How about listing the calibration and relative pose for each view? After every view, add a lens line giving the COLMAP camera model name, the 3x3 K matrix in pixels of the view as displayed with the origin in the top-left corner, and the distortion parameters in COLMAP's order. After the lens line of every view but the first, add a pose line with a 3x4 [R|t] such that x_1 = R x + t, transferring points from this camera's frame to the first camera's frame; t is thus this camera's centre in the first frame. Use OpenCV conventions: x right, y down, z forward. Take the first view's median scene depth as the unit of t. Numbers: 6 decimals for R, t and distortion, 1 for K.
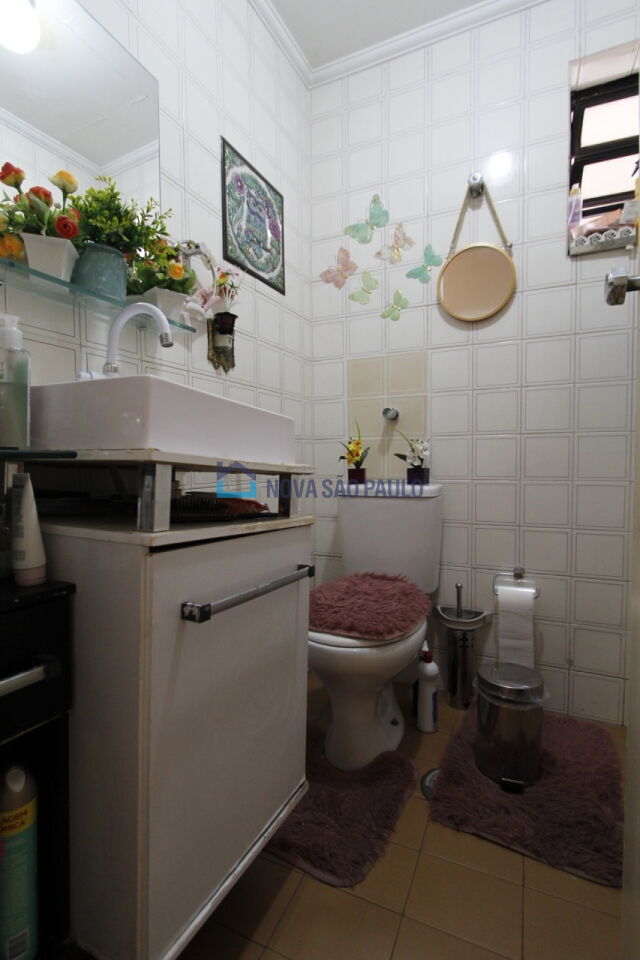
lens RADIAL K [[453.7, 0, 320.1], [0, 453.7, 477.9], [0, 0, 1]] dist [-0.020617, 0.003954]
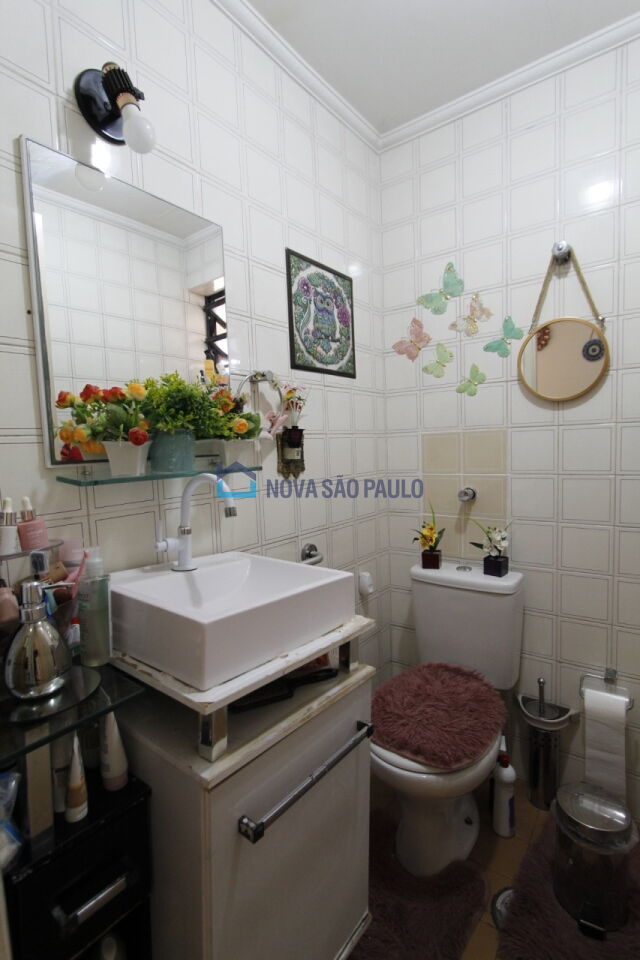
lens RADIAL K [[453.7, 0, 319.0], [0, 453.7, 479.7], [0, 0, 1]] dist [-0.020617, 0.003954]
pose [[0.979422, -0.009080, -0.201620, 0.052131], [0.016178, 0.999305, 0.033585, -0.264603], [0.201175, -0.036156, 0.978888, -0.002970]]
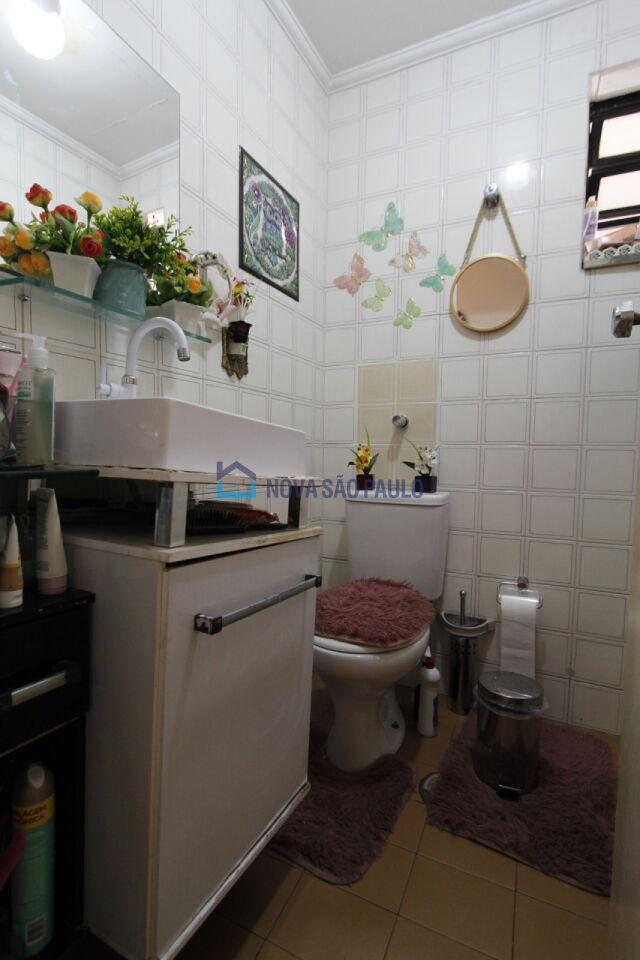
lens RADIAL K [[453.7, 0, 320.1], [0, 453.7, 478.2], [0, 0, 1]] dist [-0.020617, 0.003954]
pose [[0.999508, 0.025618, -0.018077, -0.001844], [-0.025402, 0.999604, 0.012103, -0.027460], [0.018380, -0.011638, 0.999763, -0.019050]]
